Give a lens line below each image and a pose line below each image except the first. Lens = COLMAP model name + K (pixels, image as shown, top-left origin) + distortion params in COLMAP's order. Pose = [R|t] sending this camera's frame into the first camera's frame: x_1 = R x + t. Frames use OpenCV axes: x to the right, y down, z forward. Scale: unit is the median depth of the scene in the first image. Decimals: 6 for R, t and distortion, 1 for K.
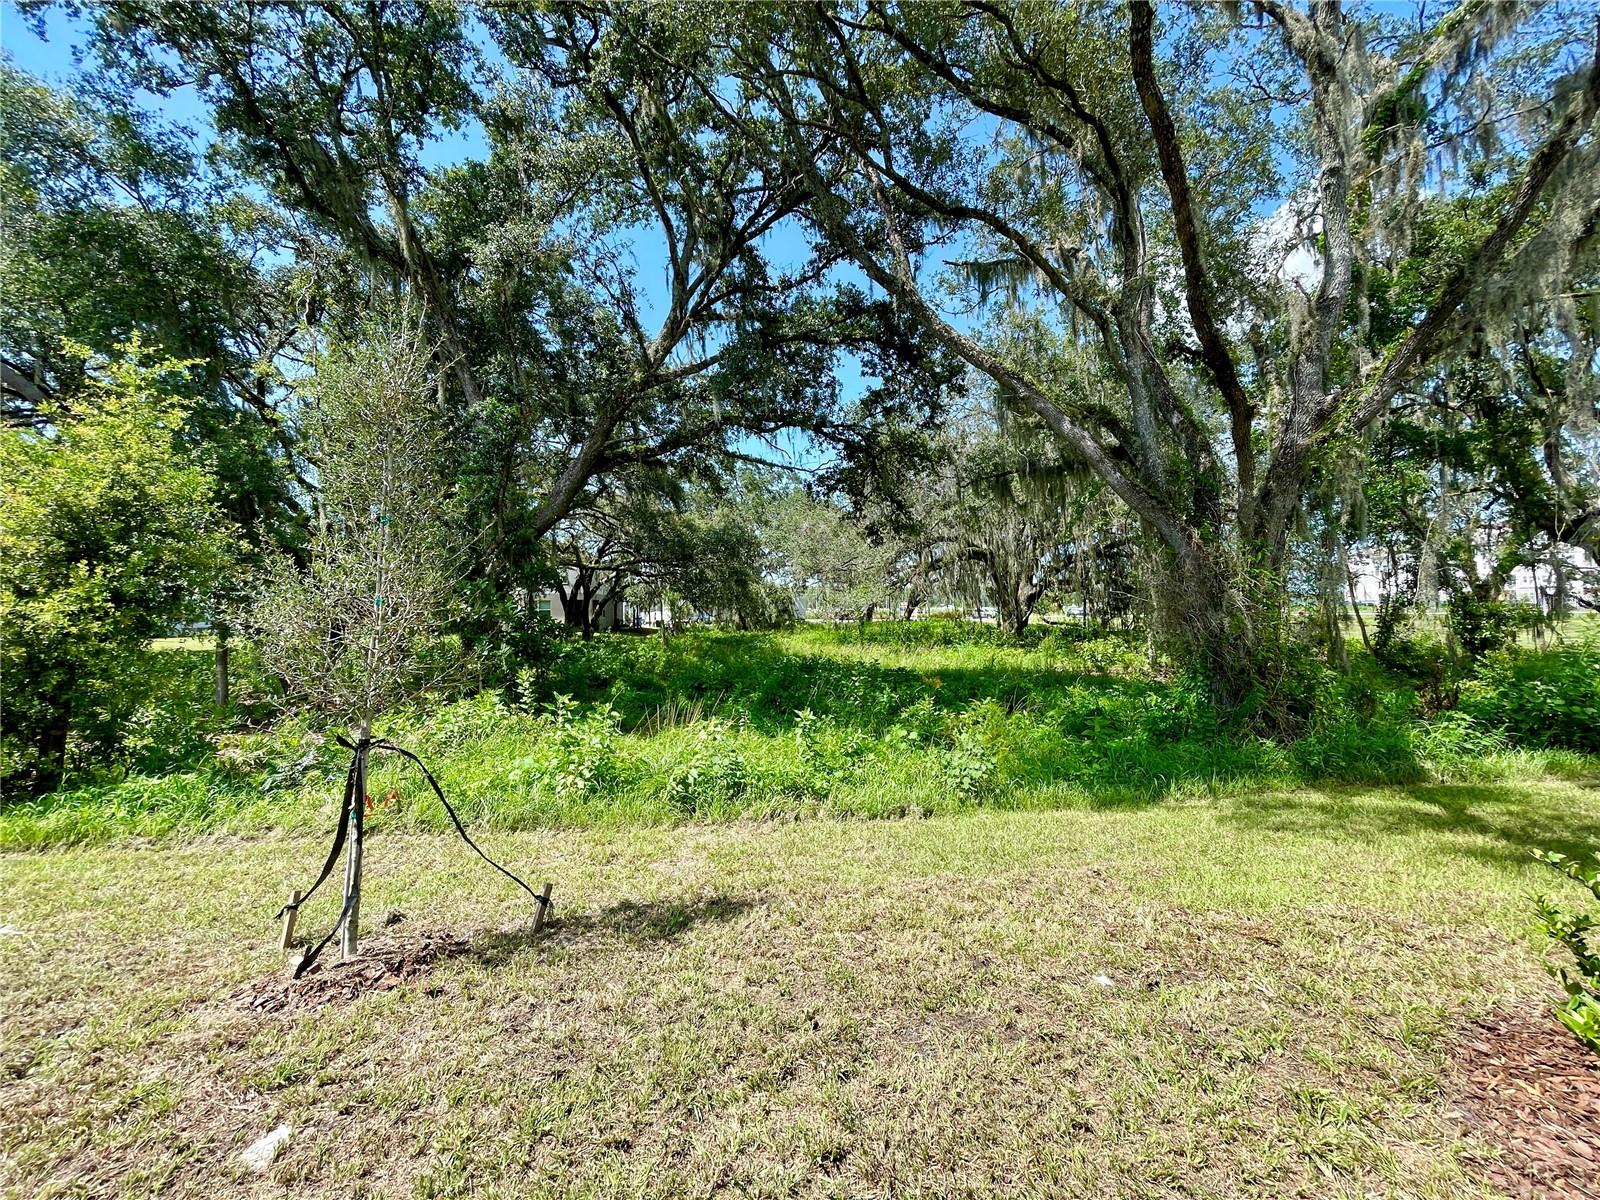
lens RADIAL K [[645.1, 0, 799.7], [0, 645.1, 605.9], [0, 0, 1]] dist [-0.004495, 0.000320]
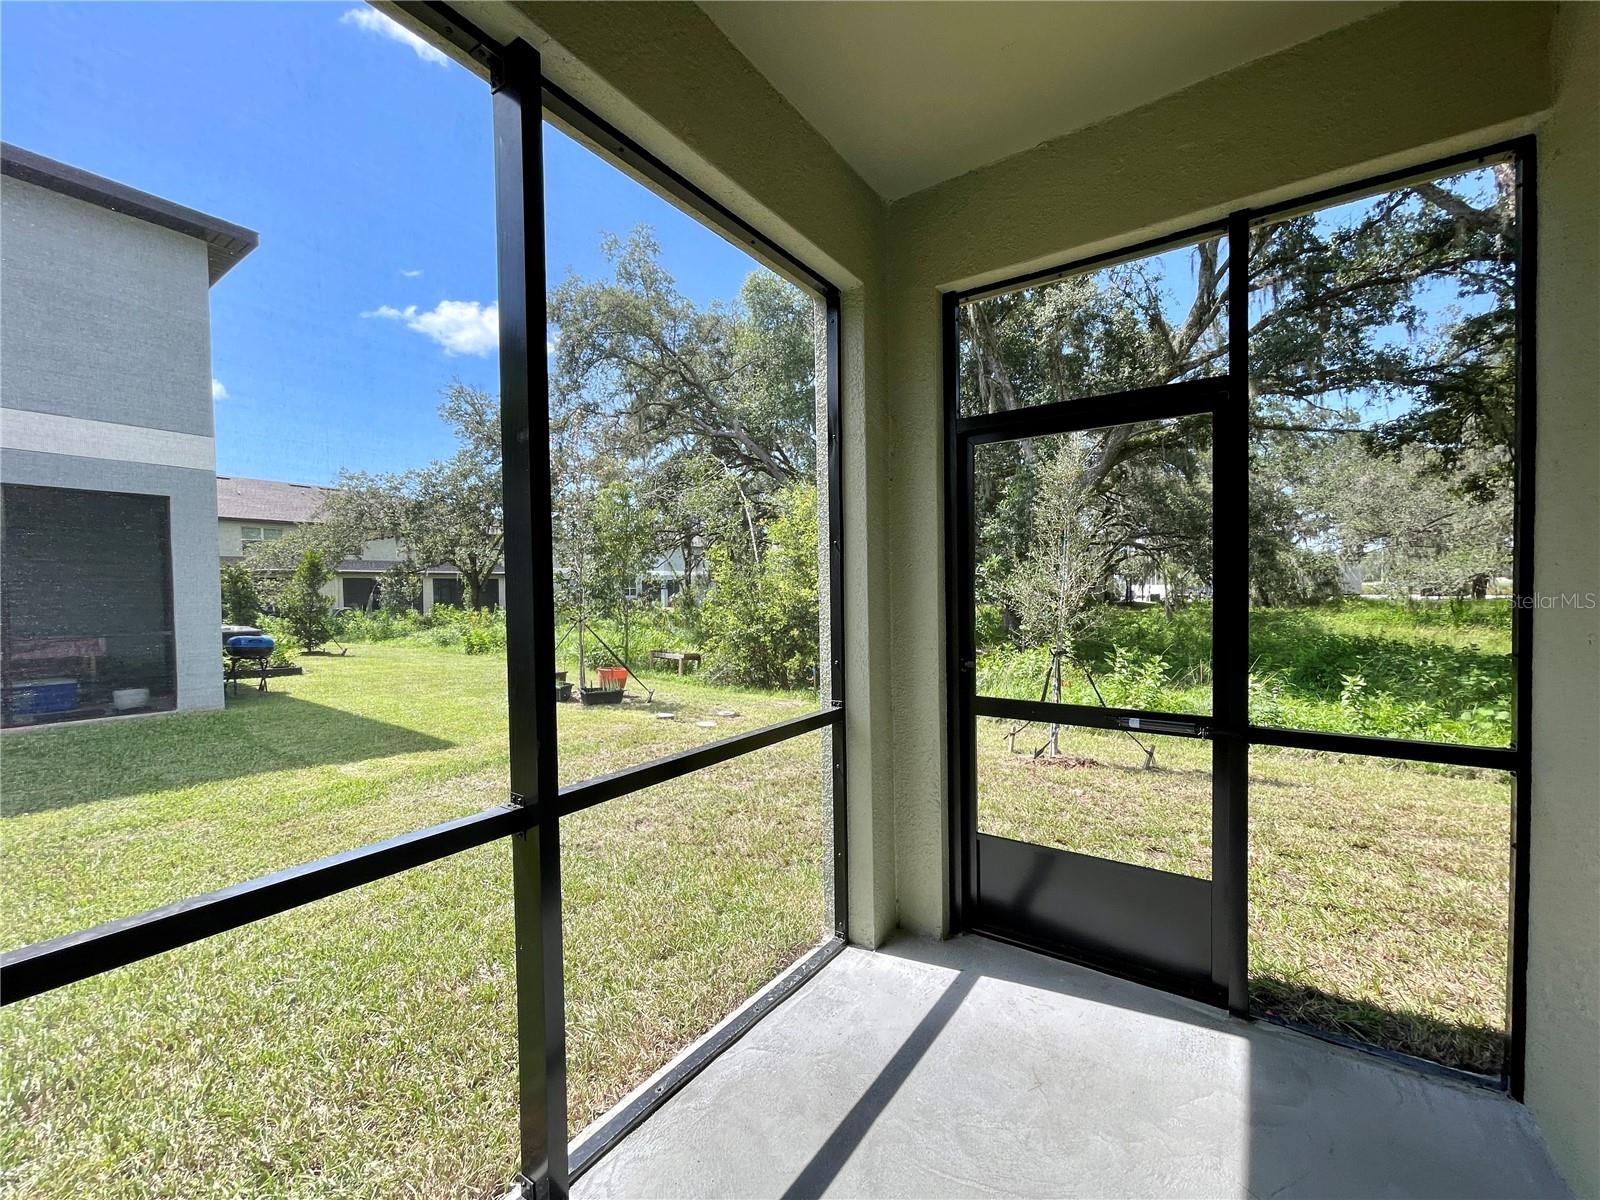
lens RADIAL K [[645.1, 0, 791.6], [0, 645.1, 606.2], [0, 0, 1]] dist [-0.004495, 0.000320]
pose [[0.754233, 0.022526, -0.656220, 0.000363], [0.005509, 0.999159, 0.040630, -0.002984], [0.656584, -0.034259, 0.753475, -0.174432]]
